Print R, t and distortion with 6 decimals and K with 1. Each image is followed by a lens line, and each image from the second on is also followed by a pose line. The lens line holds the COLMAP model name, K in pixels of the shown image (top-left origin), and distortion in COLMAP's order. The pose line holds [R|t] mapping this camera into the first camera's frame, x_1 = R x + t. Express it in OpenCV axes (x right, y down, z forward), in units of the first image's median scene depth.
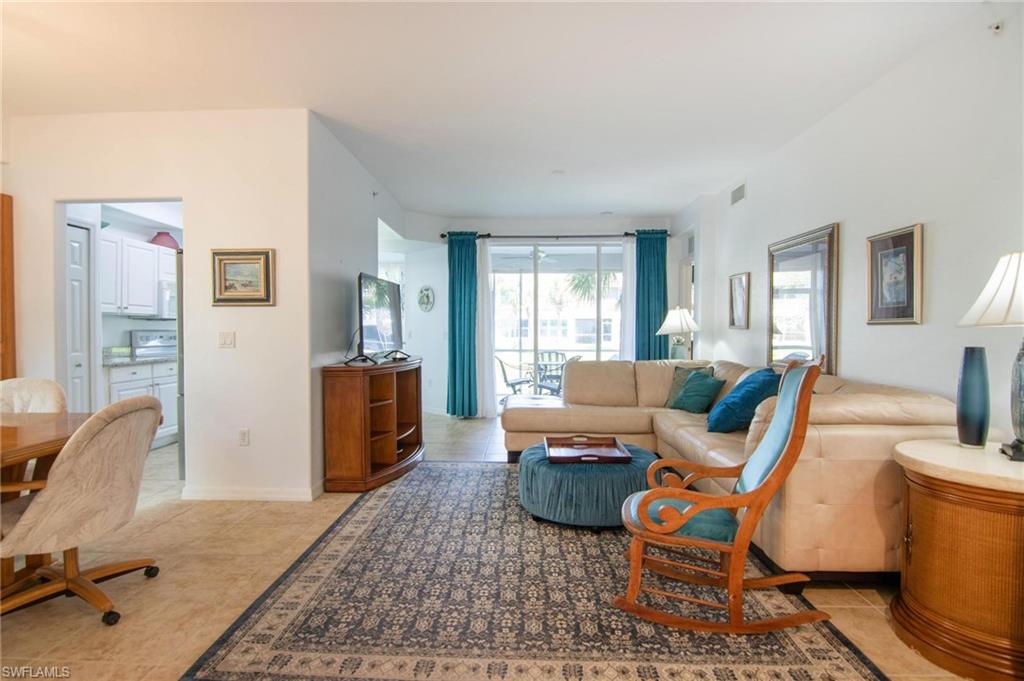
lens RADIAL K [[520.0, 0, 508.1], [0, 520.0, 338.4], [0, 0, 1]] dist [-0.006896, -0.008238]
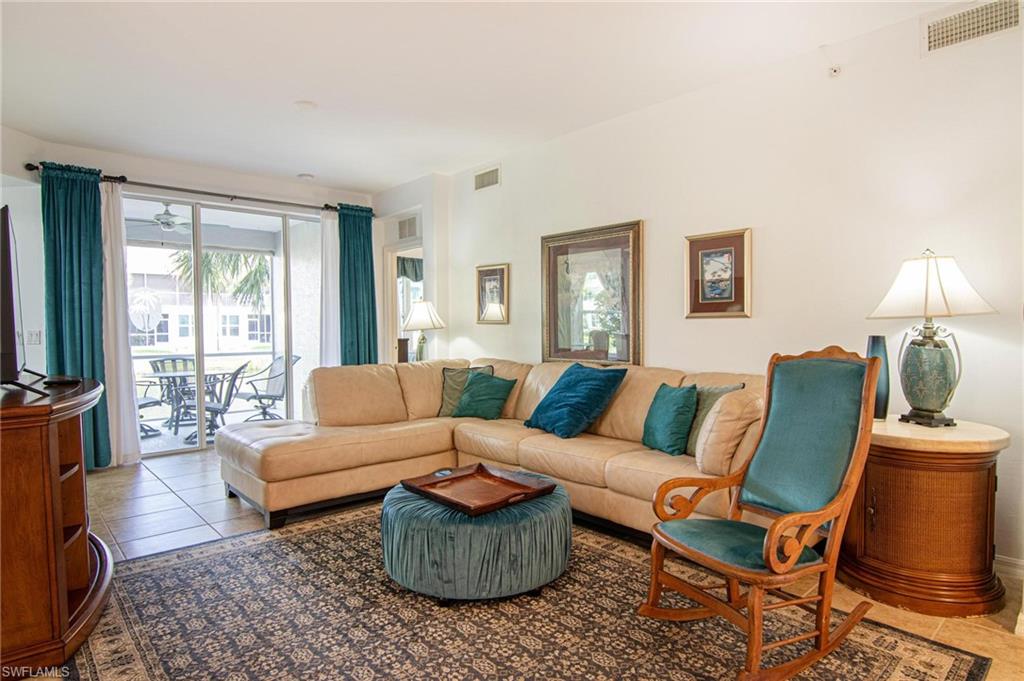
lens RADIAL K [[562.0, 0, 508.1], [0, 562.0, 341.0], [0, 0, 1]] dist [-0.010865, -0.004245]
pose [[0.728880, -0.024084, 0.684218, -0.267065], [0.018704, 0.999709, 0.015264, -0.003010], [-0.684386, 0.001672, 0.729118, 0.290017]]
